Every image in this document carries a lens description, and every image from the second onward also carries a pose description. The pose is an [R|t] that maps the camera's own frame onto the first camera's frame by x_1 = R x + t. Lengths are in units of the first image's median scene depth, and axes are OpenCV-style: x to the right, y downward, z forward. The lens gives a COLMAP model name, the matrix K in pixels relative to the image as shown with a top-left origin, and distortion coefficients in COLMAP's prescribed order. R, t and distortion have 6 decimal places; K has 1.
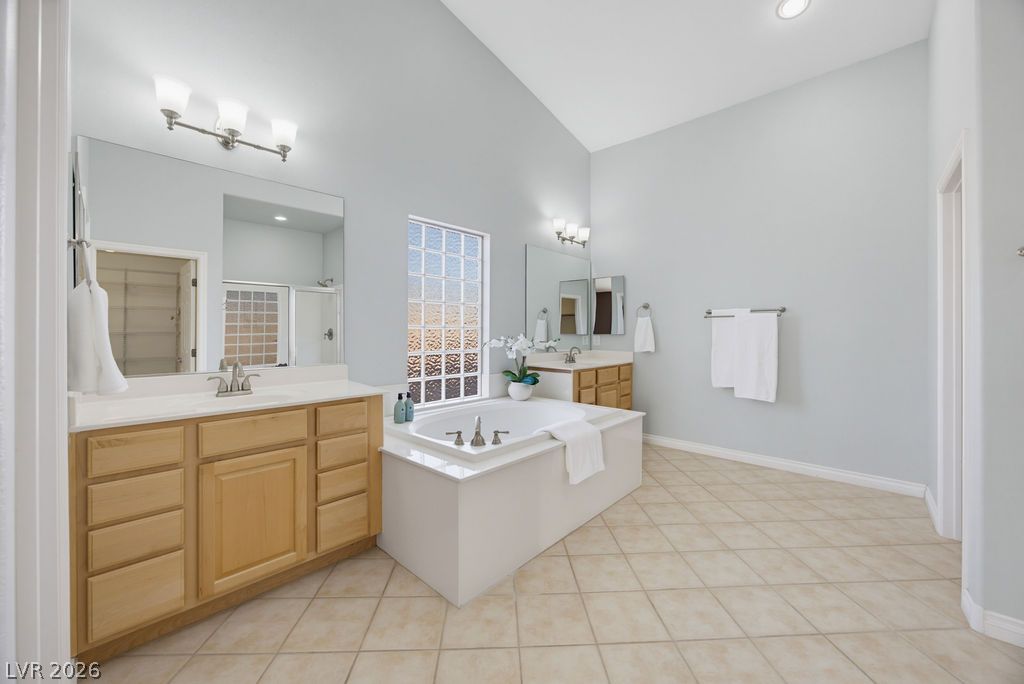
lens RADIAL K [[396.1, 0, 512.0], [0, 396.1, 331.5], [0, 0, 1]] dist [-0.020773, 0.005091]
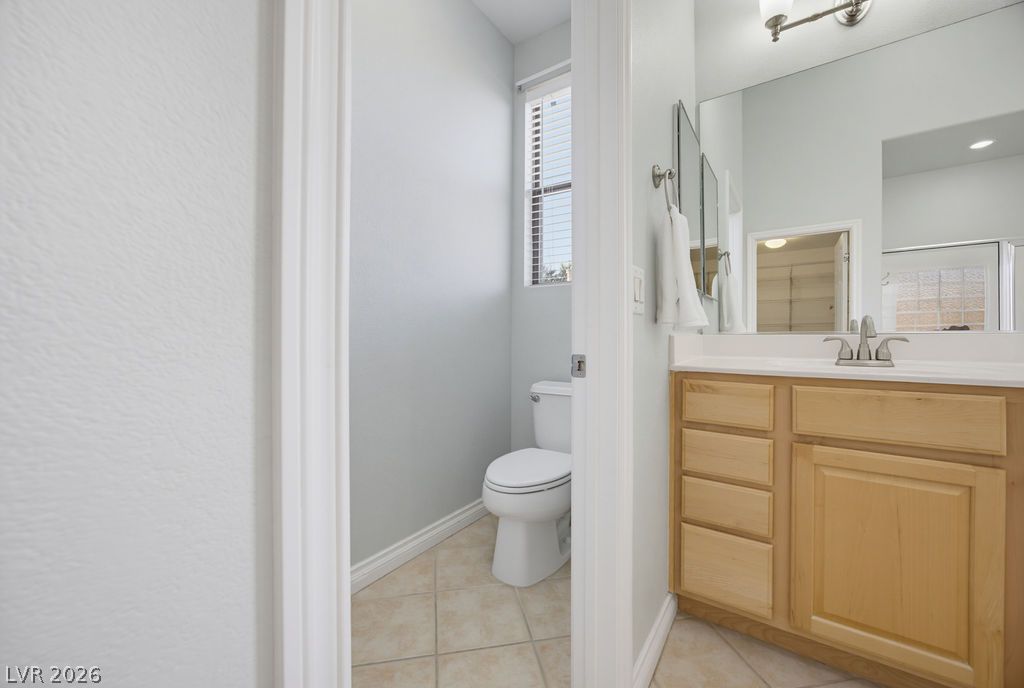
lens RADIAL K [[396.1, 0, 512.0], [0, 396.1, 333.5], [0, 0, 1]] dist [-0.020773, 0.005091]
pose [[0.142552, -0.003205, -0.989782, -0.118907], [-0.001839, 0.999992, -0.003503, 0.113573], [0.989786, 0.002320, 0.142545, 0.300417]]
